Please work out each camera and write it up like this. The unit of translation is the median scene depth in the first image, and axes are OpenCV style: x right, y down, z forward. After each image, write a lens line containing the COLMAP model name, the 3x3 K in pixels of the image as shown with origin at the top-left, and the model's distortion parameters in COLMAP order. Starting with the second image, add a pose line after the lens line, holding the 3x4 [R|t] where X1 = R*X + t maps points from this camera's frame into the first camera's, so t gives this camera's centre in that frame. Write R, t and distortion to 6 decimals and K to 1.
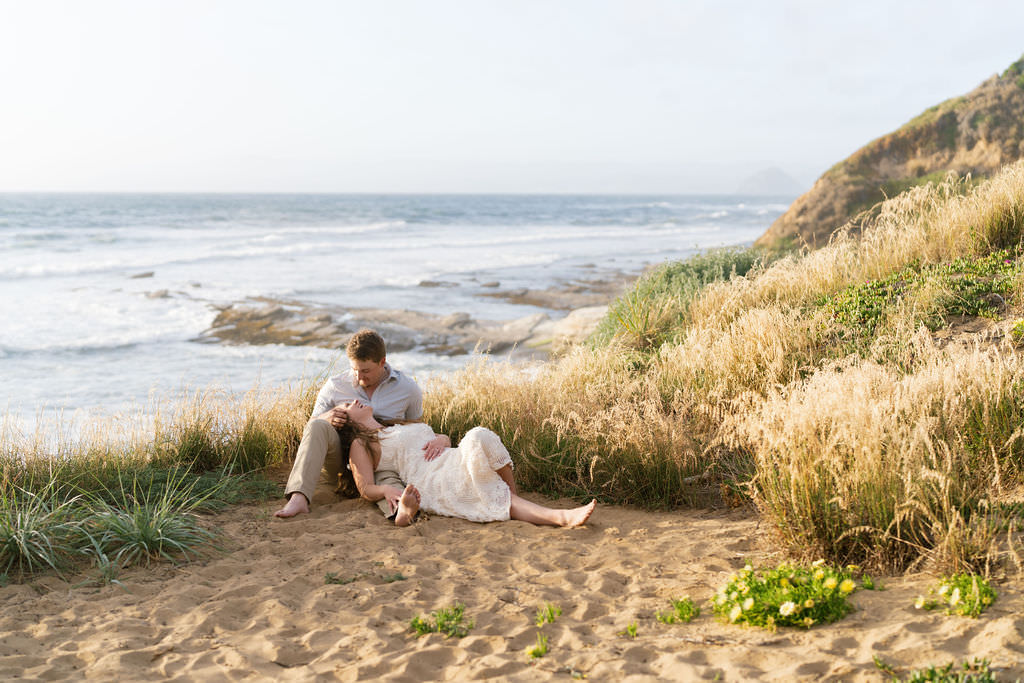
lens RADIAL K [[1468.8, 0, 512.6], [0, 1468.8, 342.0], [0, 0, 1]] dist [0.111639, 0.000000]
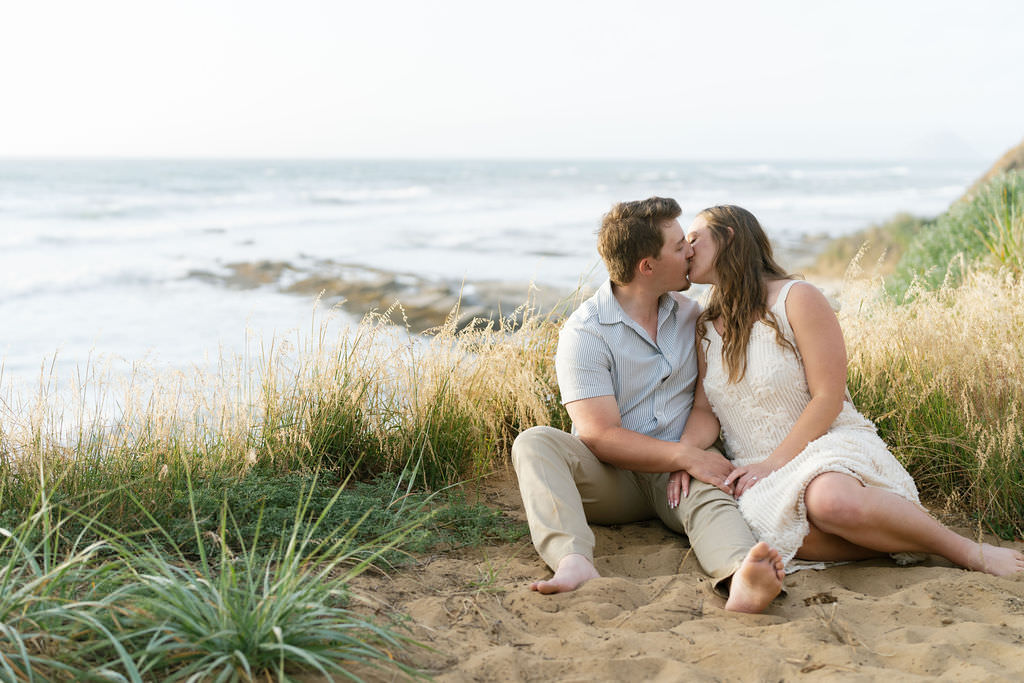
lens RADIAL K [[1468.8, 0, 512.4], [0, 1468.8, 341.7], [0, 0, 1]] dist [0.111639, 0.000000]
pose [[0.997940, 0.016698, -0.061946, -0.125417], [-0.016396, 0.999851, 0.005375, 0.034843], [0.062027, -0.004348, 0.998065, 0.497713]]
